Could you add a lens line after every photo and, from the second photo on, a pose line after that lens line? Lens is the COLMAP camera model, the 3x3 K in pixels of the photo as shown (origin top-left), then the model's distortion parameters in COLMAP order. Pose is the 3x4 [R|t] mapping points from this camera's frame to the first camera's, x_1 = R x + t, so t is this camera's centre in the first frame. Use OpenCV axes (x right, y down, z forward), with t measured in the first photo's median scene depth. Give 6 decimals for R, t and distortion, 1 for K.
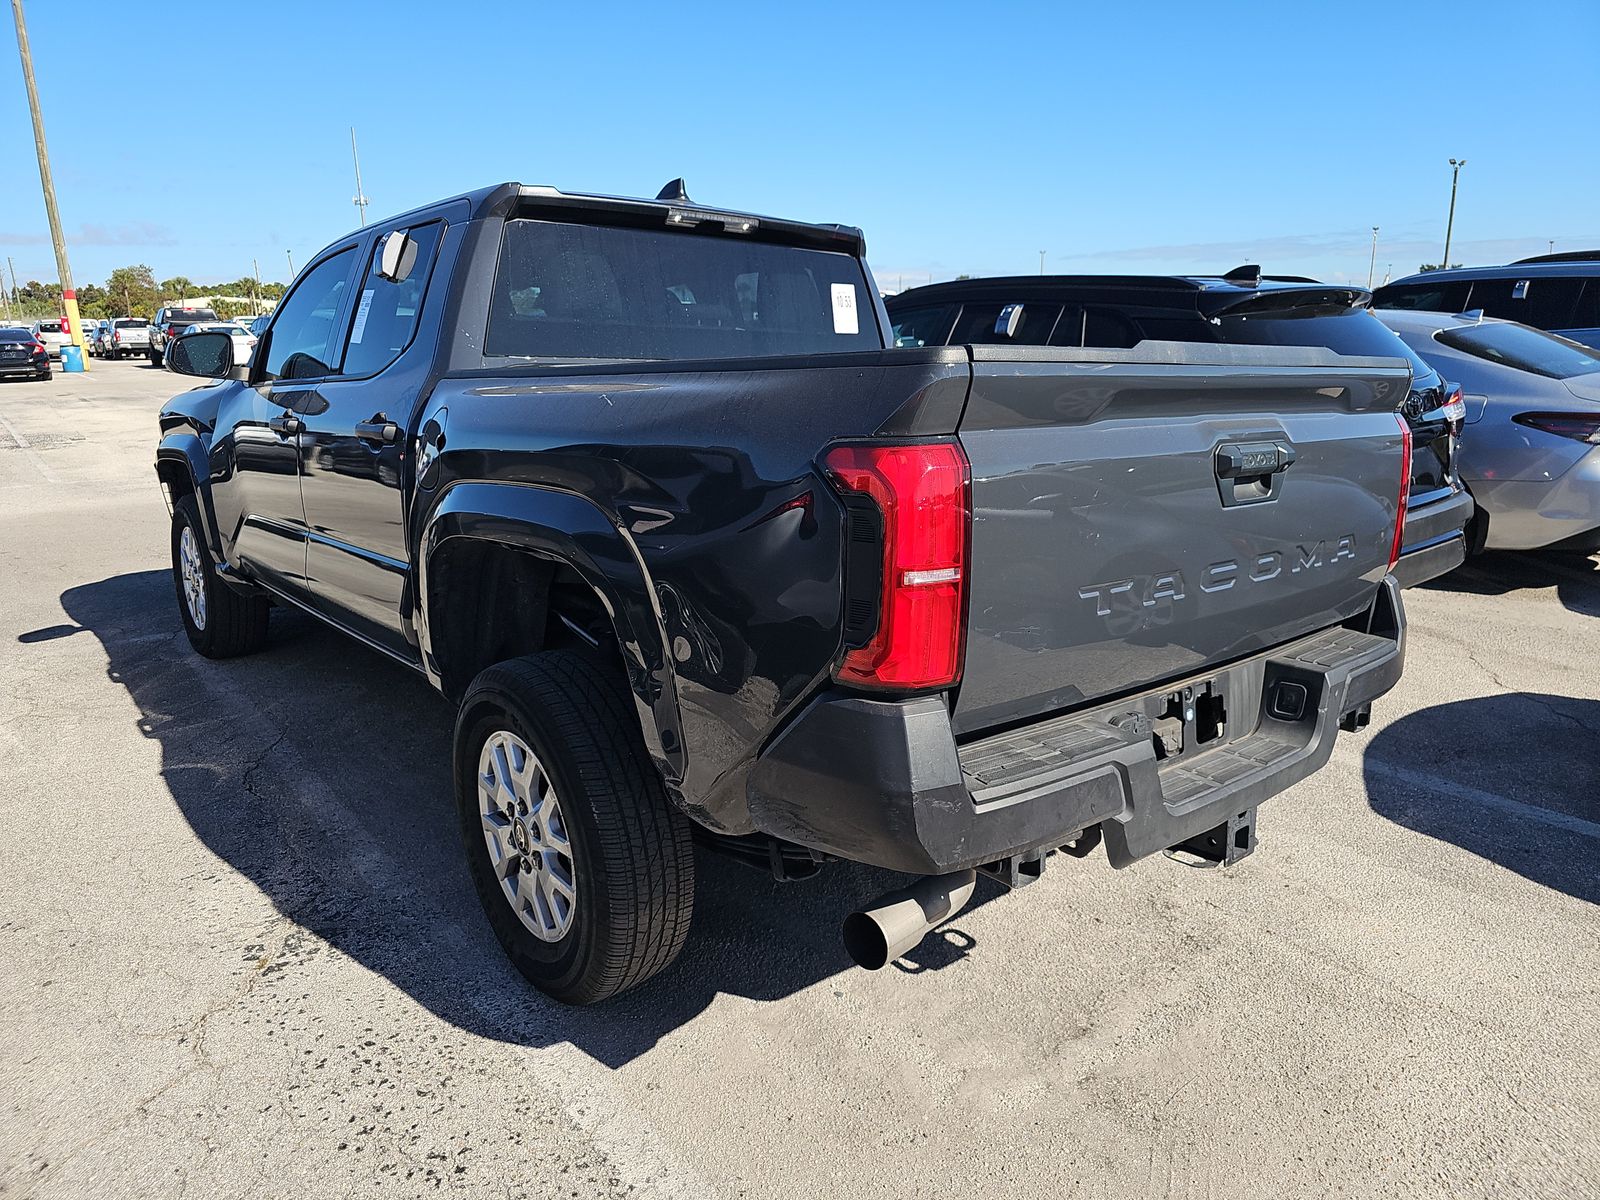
lens RADIAL K [[1058.2, 0, 814.0], [0, 1058.2, 605.9], [0, 0, 1]] dist [0.018711, -0.017259]
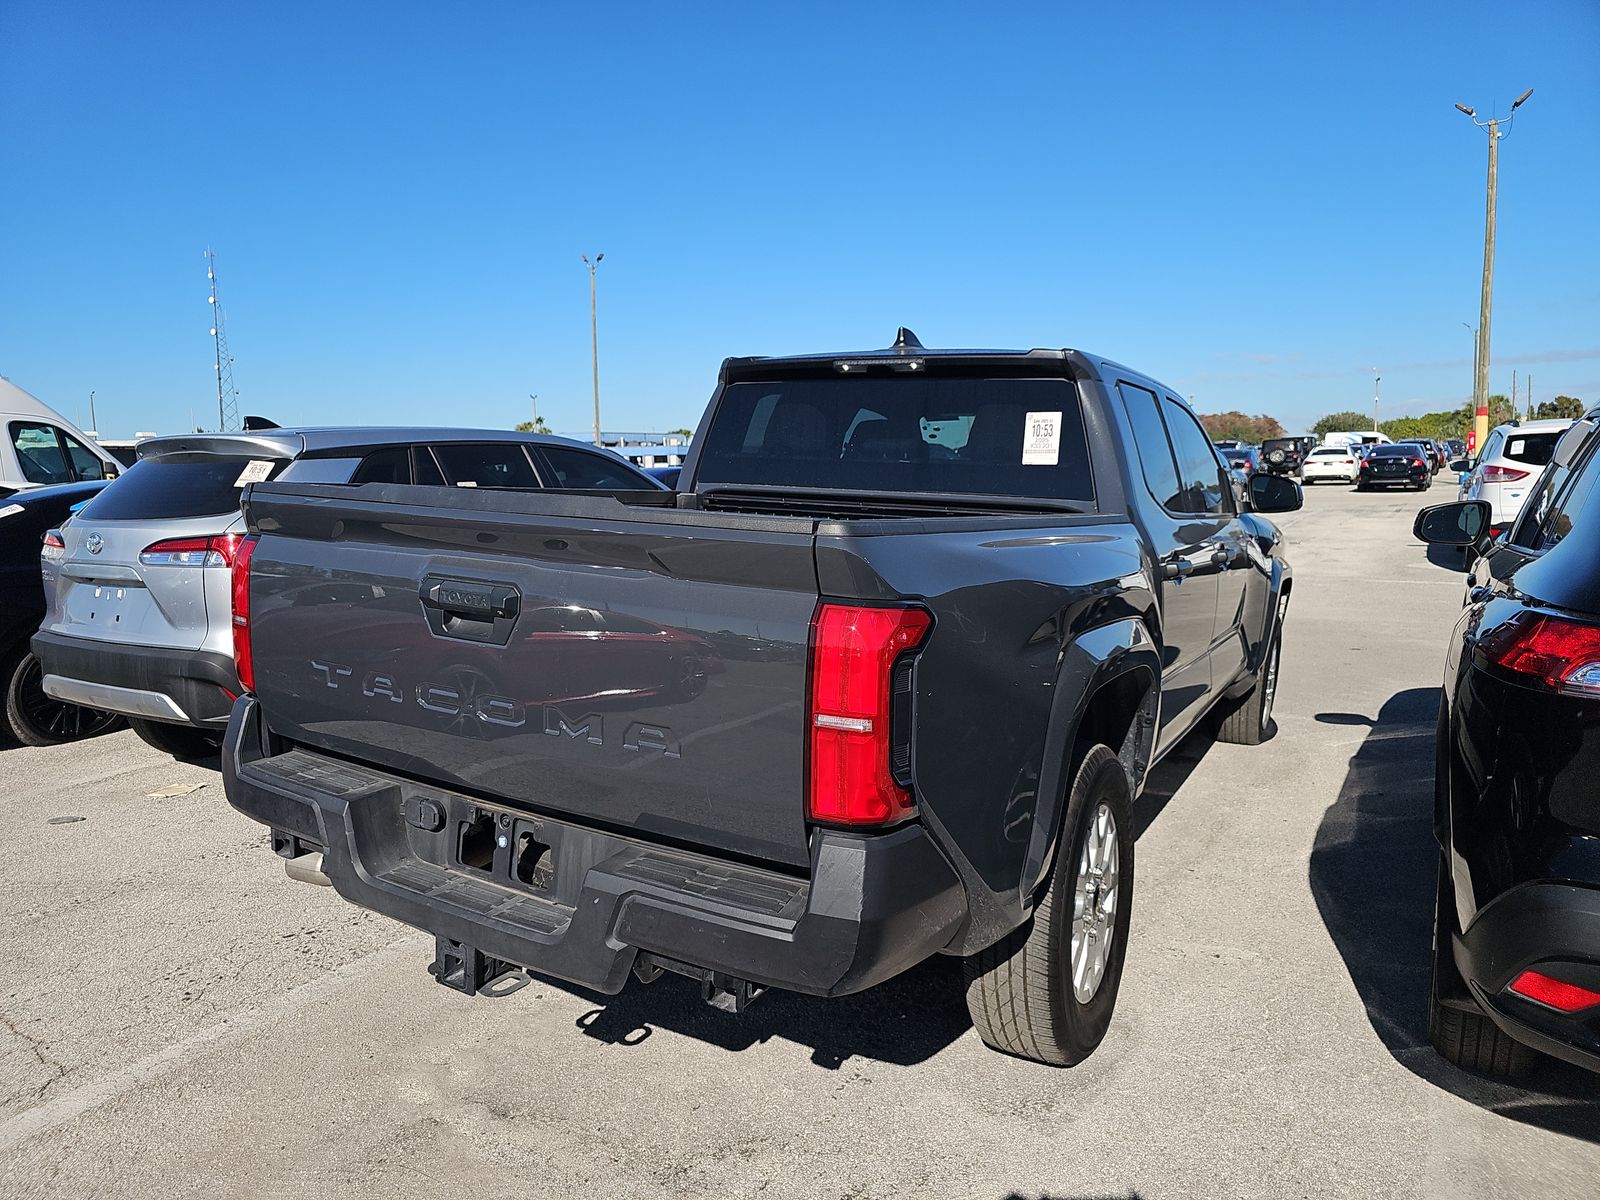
lens RADIAL K [[1058.2, 0, 774.4], [0, 1058.2, 613.4], [0, 0, 1]] dist [0.018711, -0.017259]
pose [[0.332132, 0.140537, -0.932704, 0.900312], [-0.228608, 0.971349, 0.064954, -0.156894], [0.915110, 0.191650, 0.354744, 0.549543]]
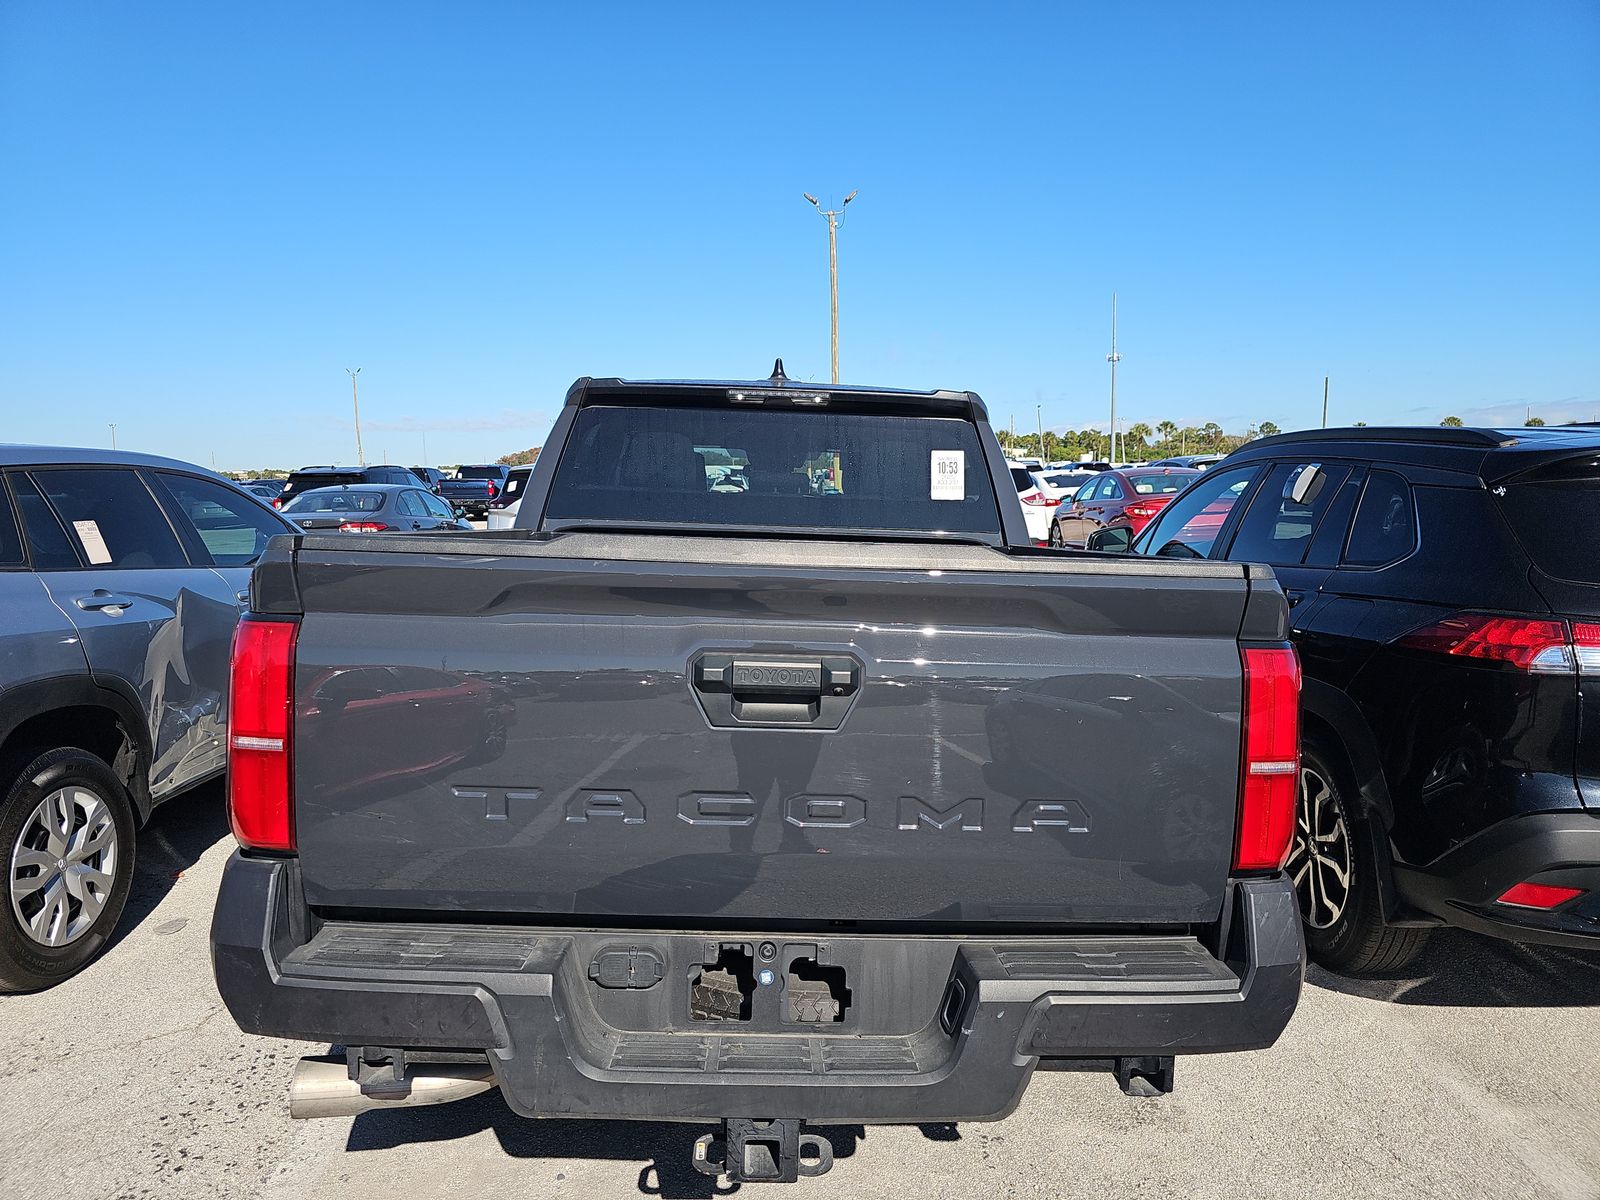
lens RADIAL K [[1058.2, 0, 796.6], [0, 1058.2, 599.7], [0, 0, 1]] dist [0.018711, -0.017259]
pose [[0.787684, 0.074053, -0.611613, 0.560850], [-0.156889, 0.984131, -0.082897, -0.078976], [0.595769, 0.161252, 0.786802, 0.212645]]
